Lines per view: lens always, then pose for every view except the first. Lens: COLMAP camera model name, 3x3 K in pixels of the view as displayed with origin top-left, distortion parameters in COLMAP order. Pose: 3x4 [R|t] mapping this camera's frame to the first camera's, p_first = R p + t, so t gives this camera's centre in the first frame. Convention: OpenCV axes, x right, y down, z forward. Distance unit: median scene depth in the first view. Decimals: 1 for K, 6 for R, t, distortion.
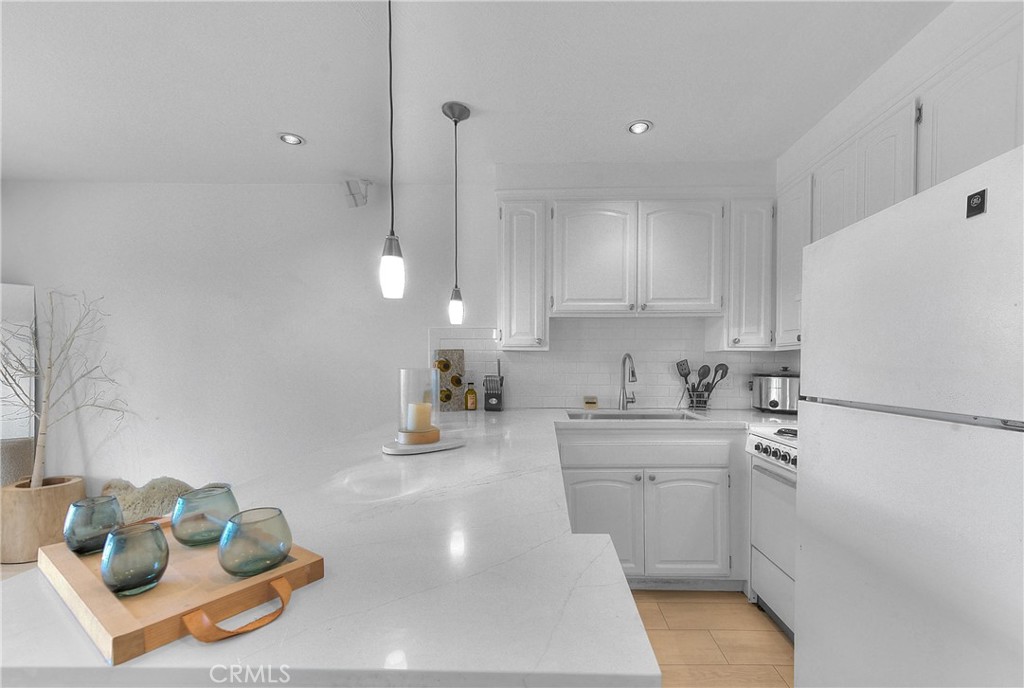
lens RADIAL K [[431.5, 0, 532.7], [0, 431.5, 370.4], [0, 0, 1]] dist [-0.000221, 0.000053]
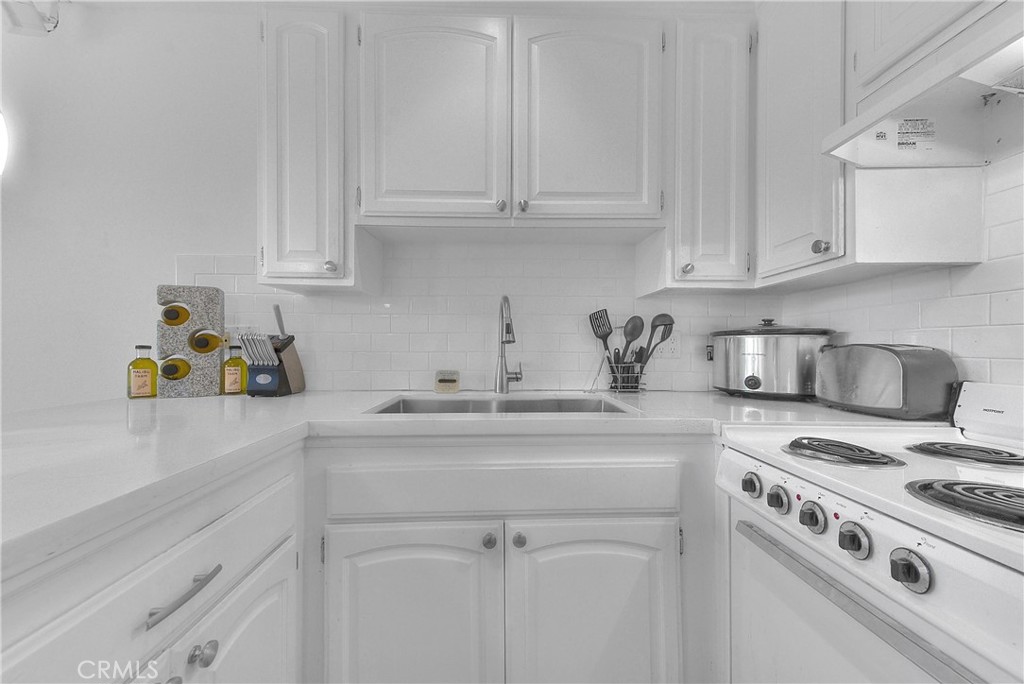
lens RADIAL K [[400.7, 0, 512.0], [0, 400.7, 342.0], [0, 0, 1]] dist [0.015031, 0.000080]
pose [[0.998542, 0.002851, 0.053905, 0.209185], [-0.001309, 0.999589, -0.028627, 0.039974], [-0.053965, 0.028515, 0.998136, 0.478434]]
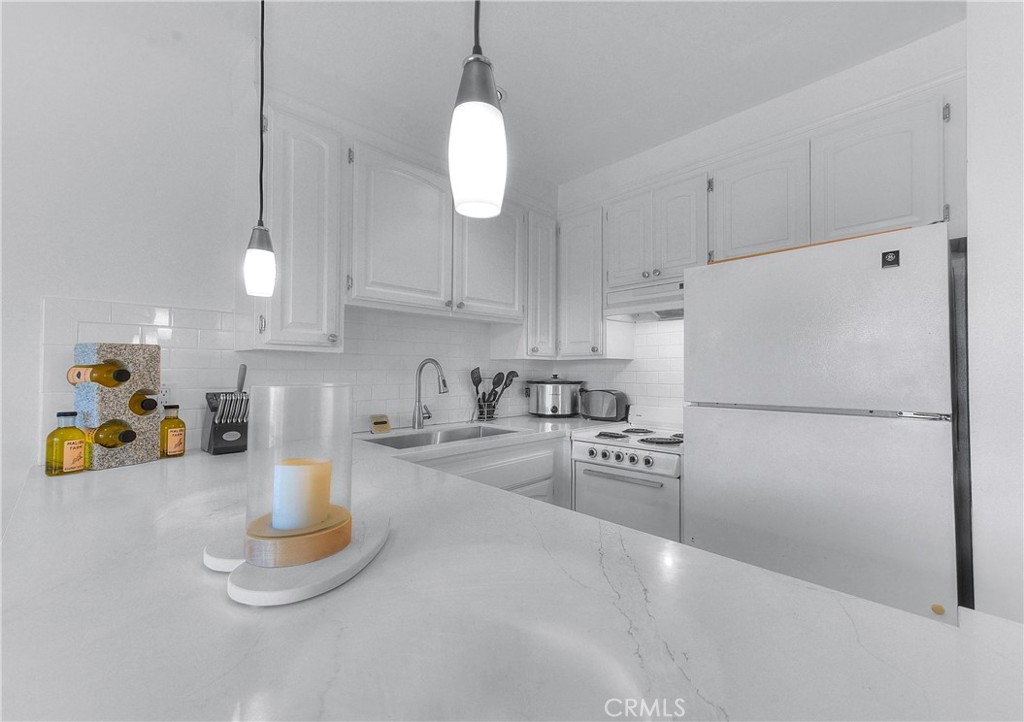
lens RADIAL K [[423.9, 0, 539.3], [0, 423.9, 363.4], [0, 0, 1]] dist [0.014894, 0.000102]
pose [[0.666465, 0.016273, 0.745359, -0.257096], [0.008565, 0.999529, -0.029481, -0.005979], [-0.745487, 0.026032, 0.666011, 0.315458]]
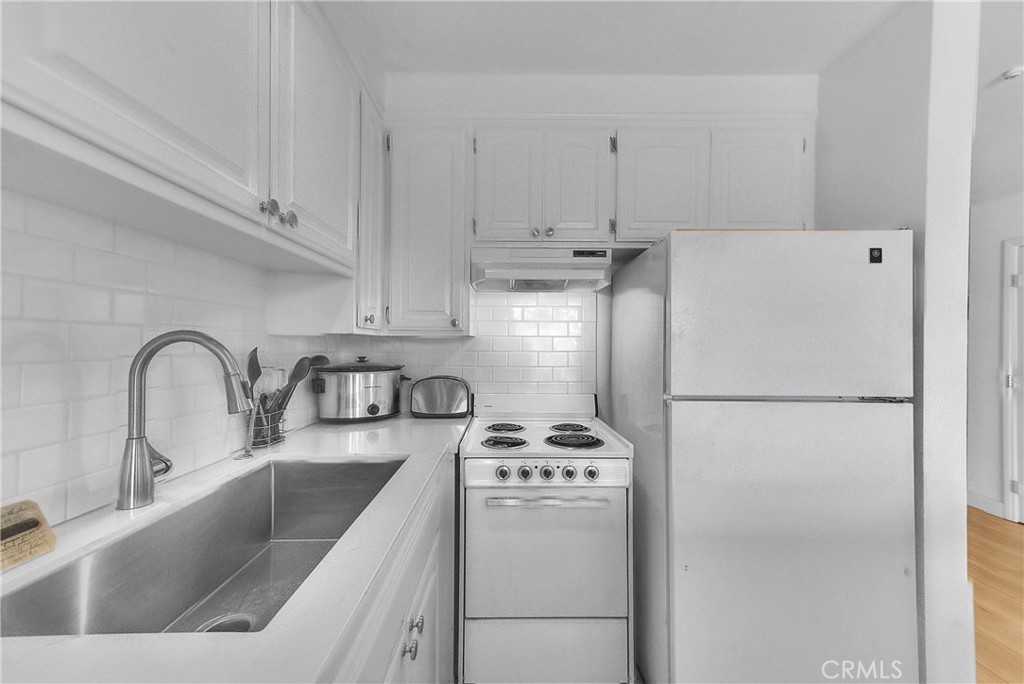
lens RADIAL K [[400.7, 0, 512.0], [0, 400.7, 342.0], [0, 0, 1]] dist [0.015031, 0.000080]
pose [[-0.030172, 0.006970, 0.999520, -0.117061], [0.007763, 0.999947, -0.006739, -0.028519], [-0.999515, 0.007556, -0.030224, 0.782321]]
